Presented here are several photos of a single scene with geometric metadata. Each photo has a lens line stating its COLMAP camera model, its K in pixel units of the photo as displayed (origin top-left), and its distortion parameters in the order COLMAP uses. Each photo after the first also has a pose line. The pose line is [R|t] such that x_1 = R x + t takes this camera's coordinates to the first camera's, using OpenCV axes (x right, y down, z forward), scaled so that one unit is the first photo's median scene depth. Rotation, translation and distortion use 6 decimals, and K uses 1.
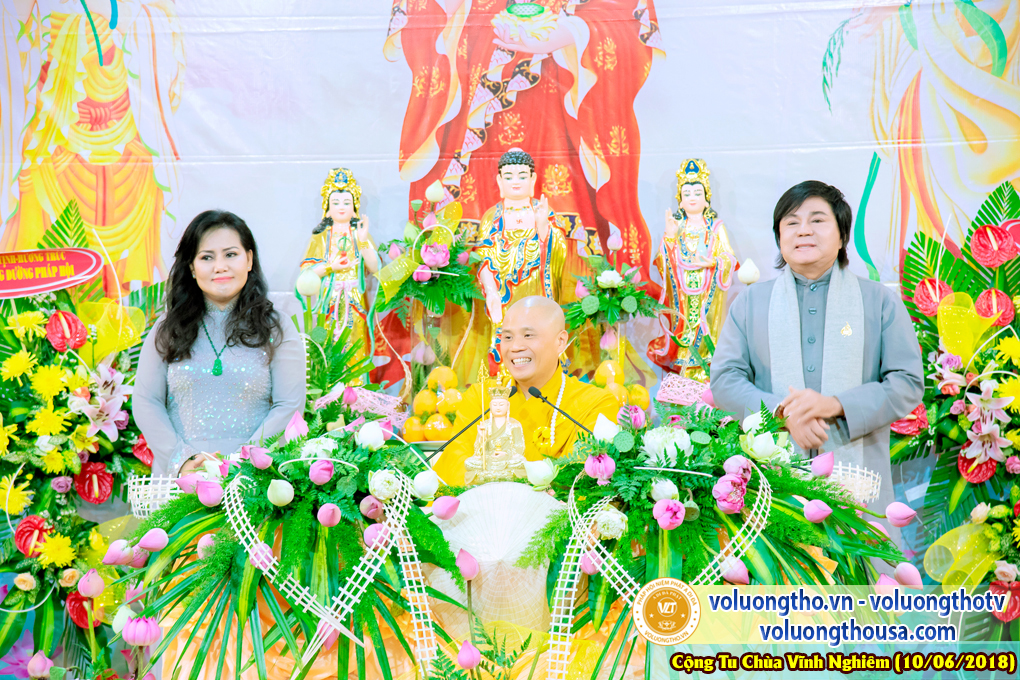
lens RADIAL K [[3030.4, 0, 510.0], [0, 3030.4, 340.0], [0, 0, 1]] dist [1.037977, 0.570380]
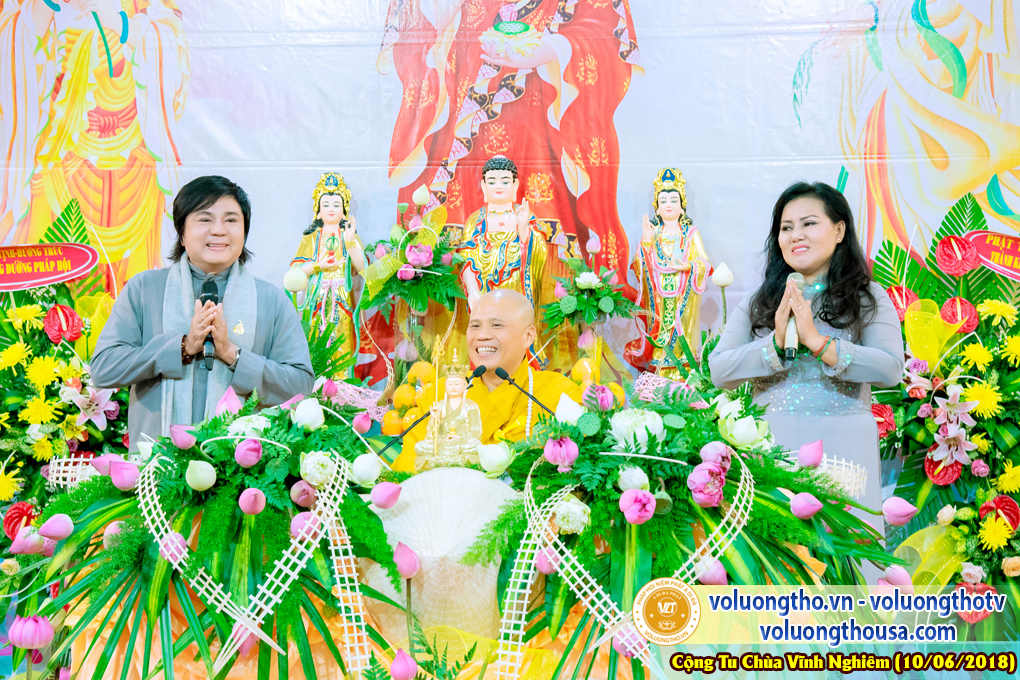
lens RADIAL K [[2081.2, 0, 506.4], [0, 2081.2, 277.6], [0, 0, 1]] dist [0.355246, 0.204759]
pose [[0.999714, 0.015207, -0.018475, 0.018307], [-0.016239, 0.998238, -0.057065, 0.019743], [0.017575, 0.057348, 0.998200, 0.294399]]
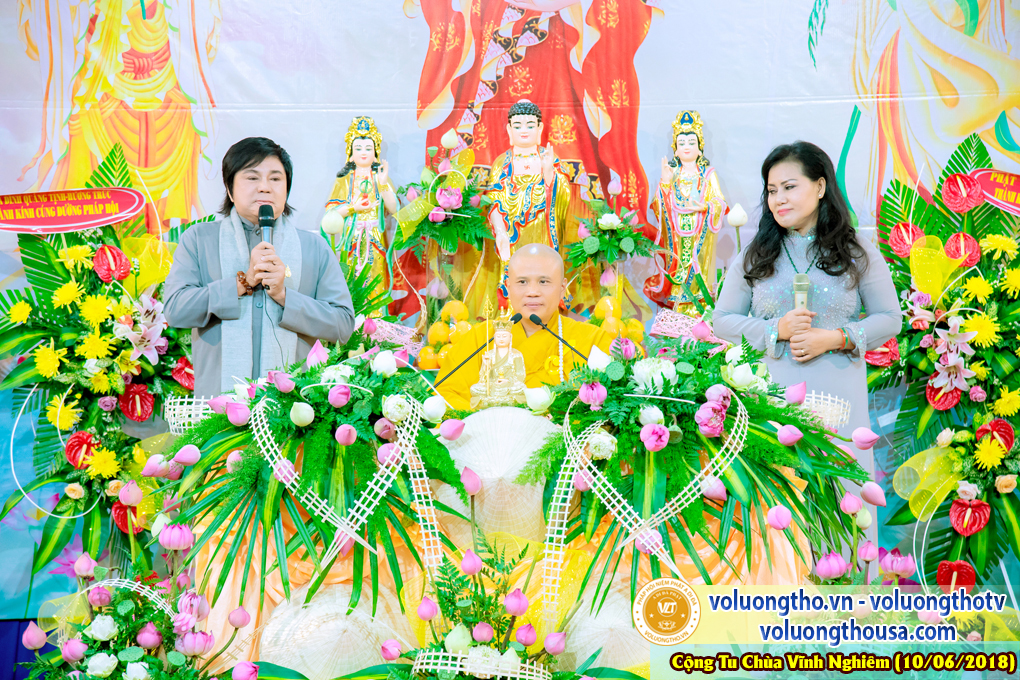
lens RADIAL K [[2830.7, 0, 510.0], [0, 2830.7, 340.0], [0, 0, 1]] dist [0.943109, 0.014151]
pose [[0.999920, 0.009538, -0.008255, 0.006024], [-0.009343, 0.999686, 0.023250, -0.000929], [0.008474, -0.023171, 0.999696, -0.017560]]
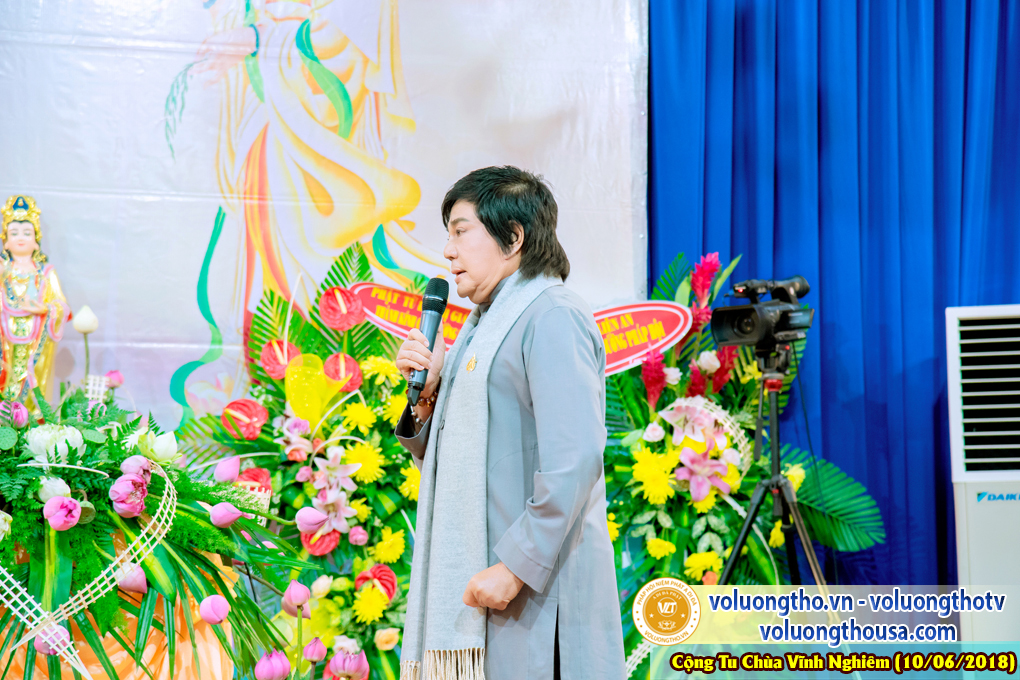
lens RADIAL K [[3258.3, 0, 510.0], [0, 3258.3, 340.0], [0, 0, 1]] dist [1.169007, 0.467275]
pose [[0.962886, 0.048240, 0.265563, -0.061692], [-0.025955, 0.995888, -0.086797, 0.065450], [-0.268658, 0.076683, 0.960178, 0.020589]]
